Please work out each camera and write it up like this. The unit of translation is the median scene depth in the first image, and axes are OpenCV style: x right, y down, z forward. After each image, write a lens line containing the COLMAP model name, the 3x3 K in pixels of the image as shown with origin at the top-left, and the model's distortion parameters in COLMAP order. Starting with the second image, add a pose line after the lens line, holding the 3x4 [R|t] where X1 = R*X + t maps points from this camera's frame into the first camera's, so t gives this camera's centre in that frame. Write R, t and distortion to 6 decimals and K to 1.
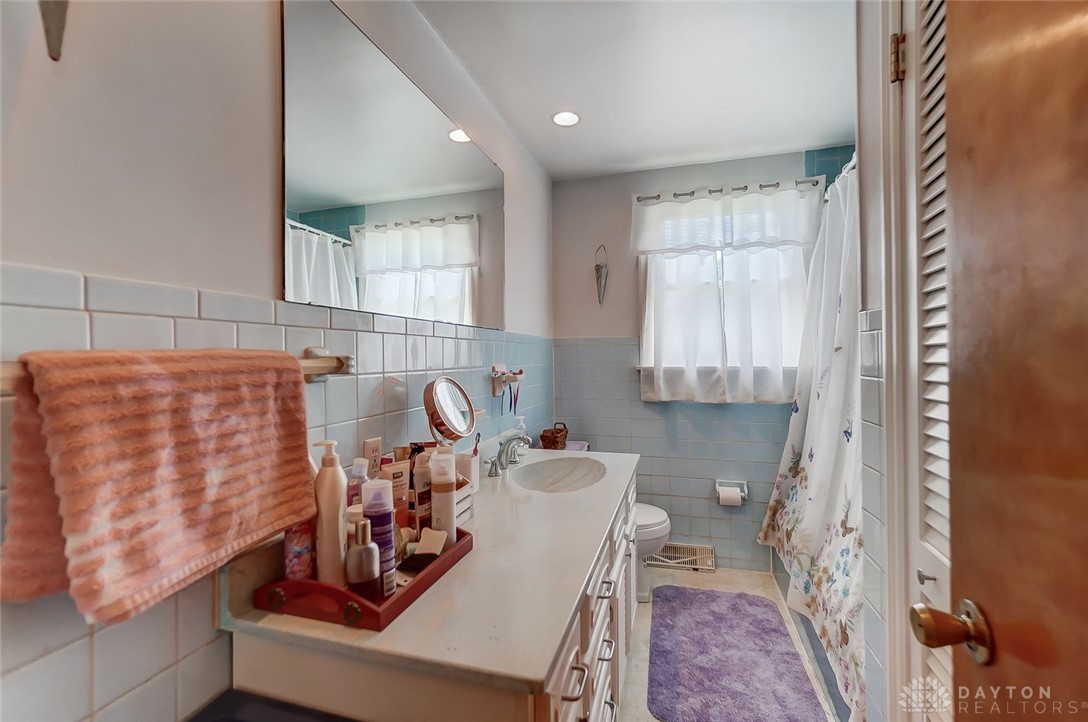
lens RADIAL K [[475.0, 0, 544.7], [0, 475.0, 357.6], [0, 0, 1]] dist [-0.005151, 0.000735]
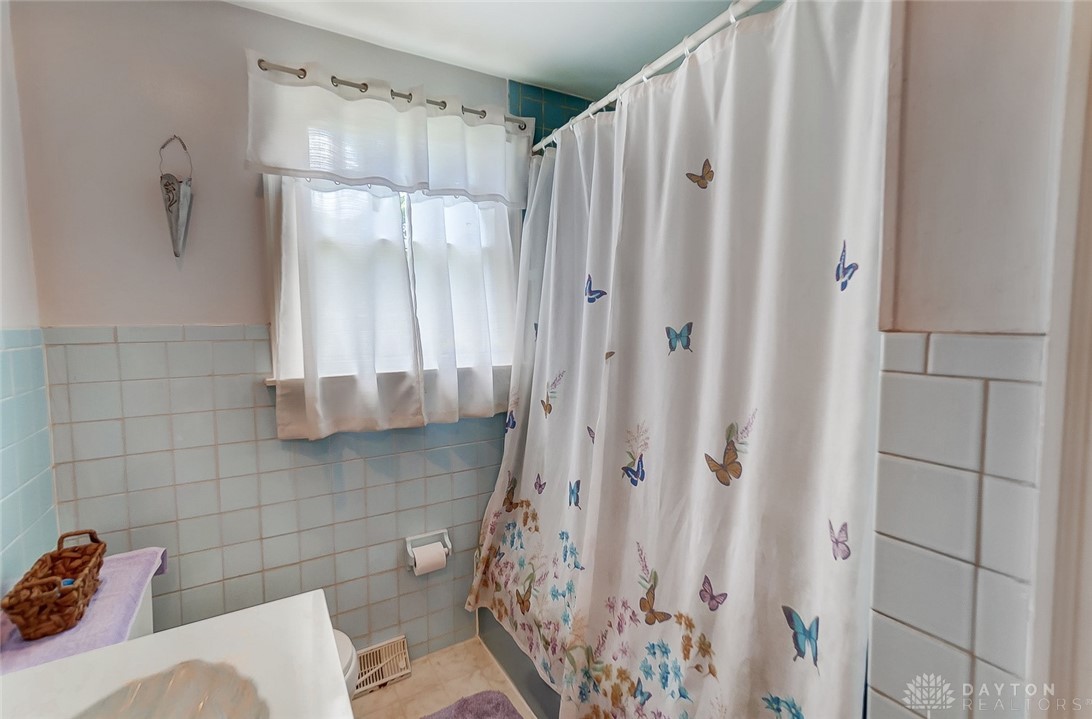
lens RADIAL K [[476.8, 0, 540.0], [0, 476.8, 345.6], [0, 0, 1]] dist [-0.005151, 0.000735]
pose [[0.681339, -0.041836, 0.730771, 0.009750], [0.004117, 0.998568, 0.053329, -0.051608], [-0.731956, -0.033327, 0.680536, 0.426615]]
